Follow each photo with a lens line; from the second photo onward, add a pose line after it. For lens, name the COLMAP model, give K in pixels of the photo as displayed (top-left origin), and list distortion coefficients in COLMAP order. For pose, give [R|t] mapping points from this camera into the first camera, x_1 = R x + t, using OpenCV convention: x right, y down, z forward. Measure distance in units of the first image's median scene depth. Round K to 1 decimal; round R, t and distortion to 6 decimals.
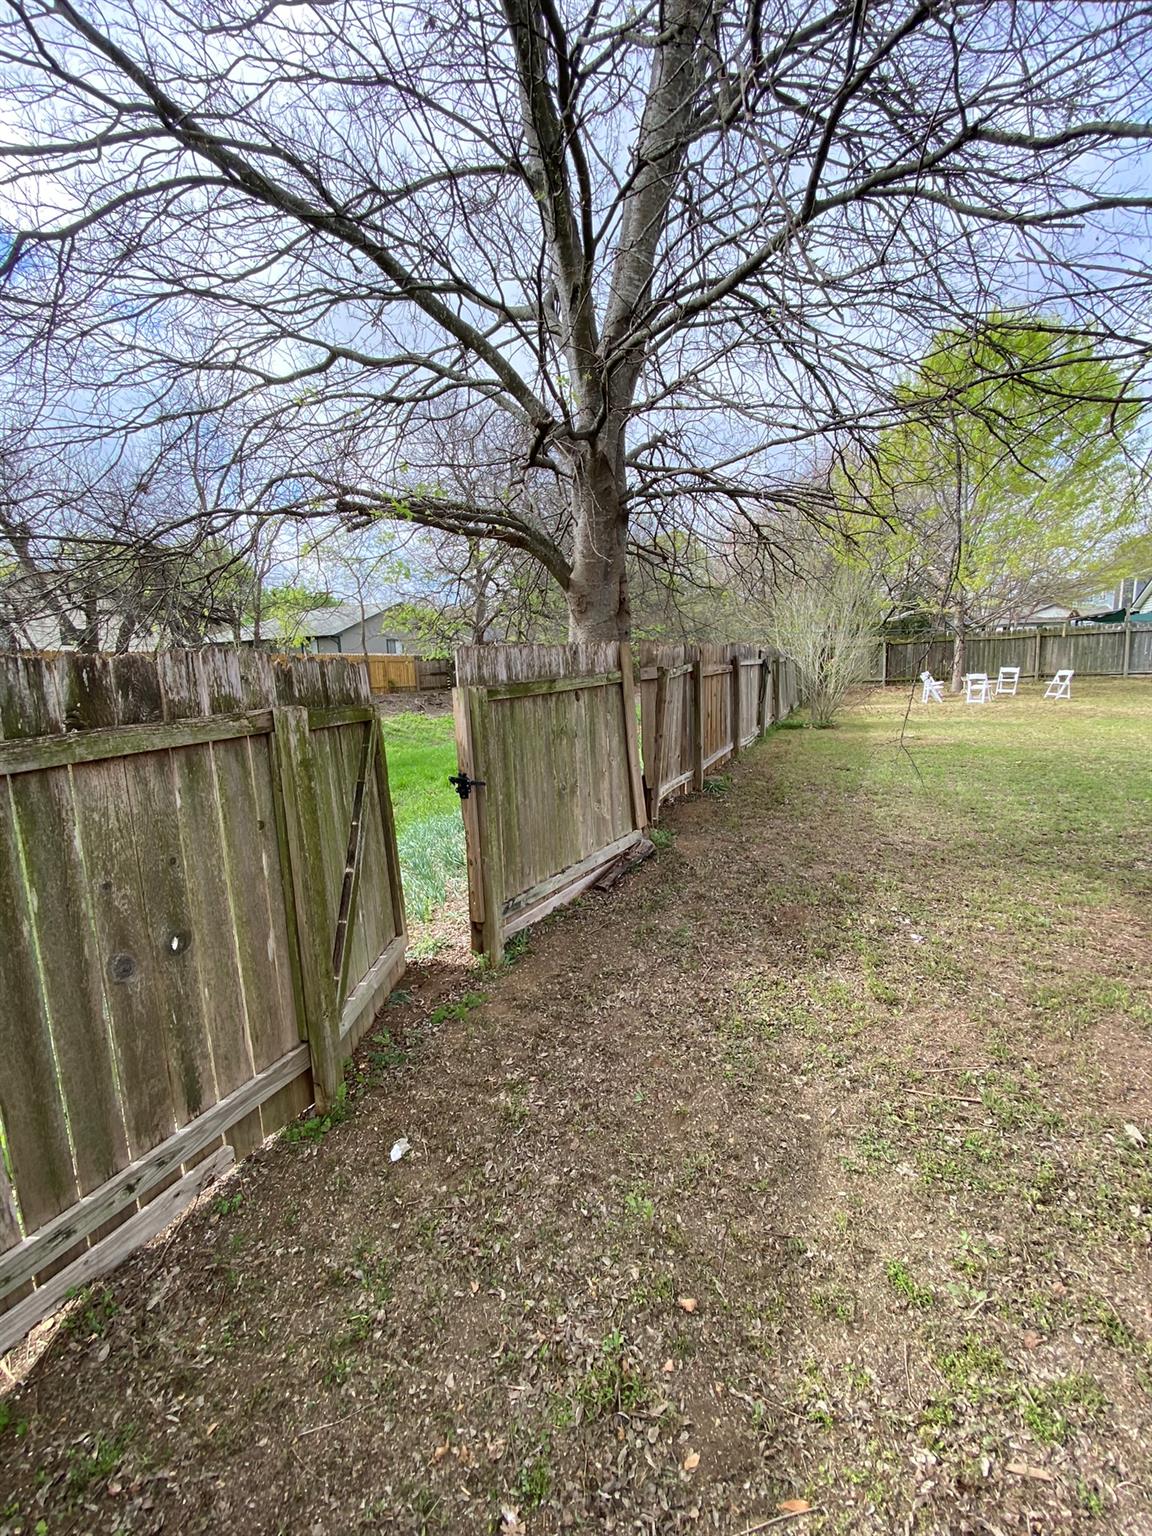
lens RADIAL K [[621.0, 0, 576.6], [0, 621.0, 768.4], [0, 0, 1]] dist [-0.002557, -0.000285]
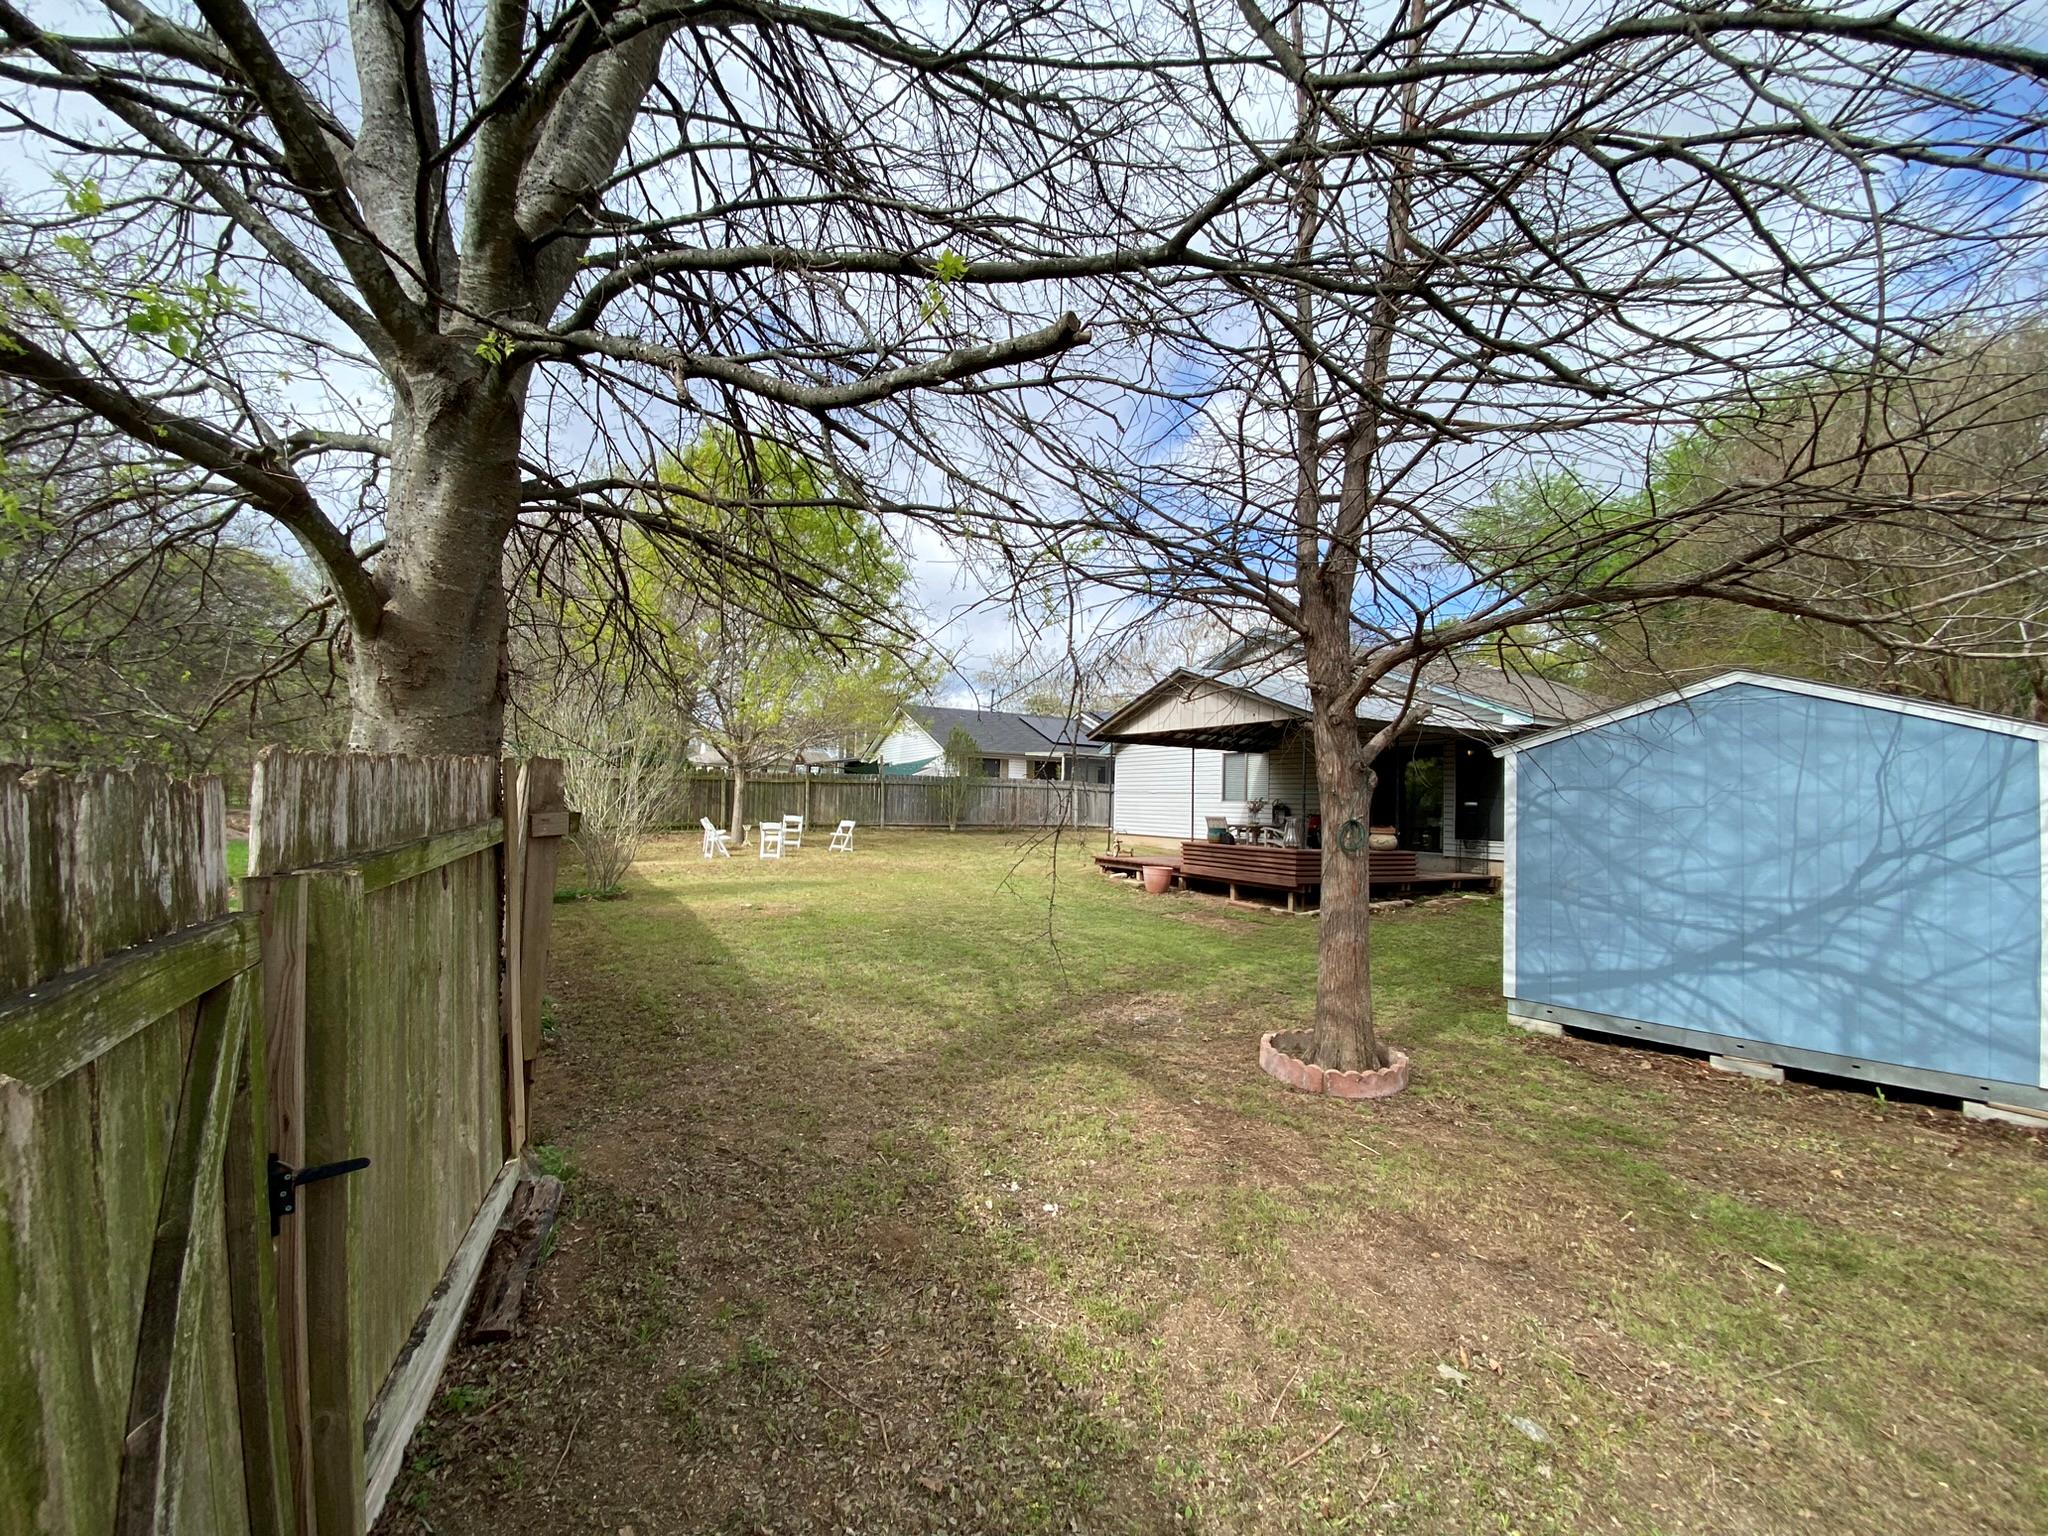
lens RADIAL K [[828.0, 0, 1020.9], [0, 828.0, 765.5], [0, 0, 1]] dist [-0.002557, -0.000285]
pose [[0.580511, 0.083388, 0.809971, -0.113522], [0.086695, 0.982758, -0.163311, -0.030081], [-0.809624, 0.165025, 0.563273, 0.159063]]
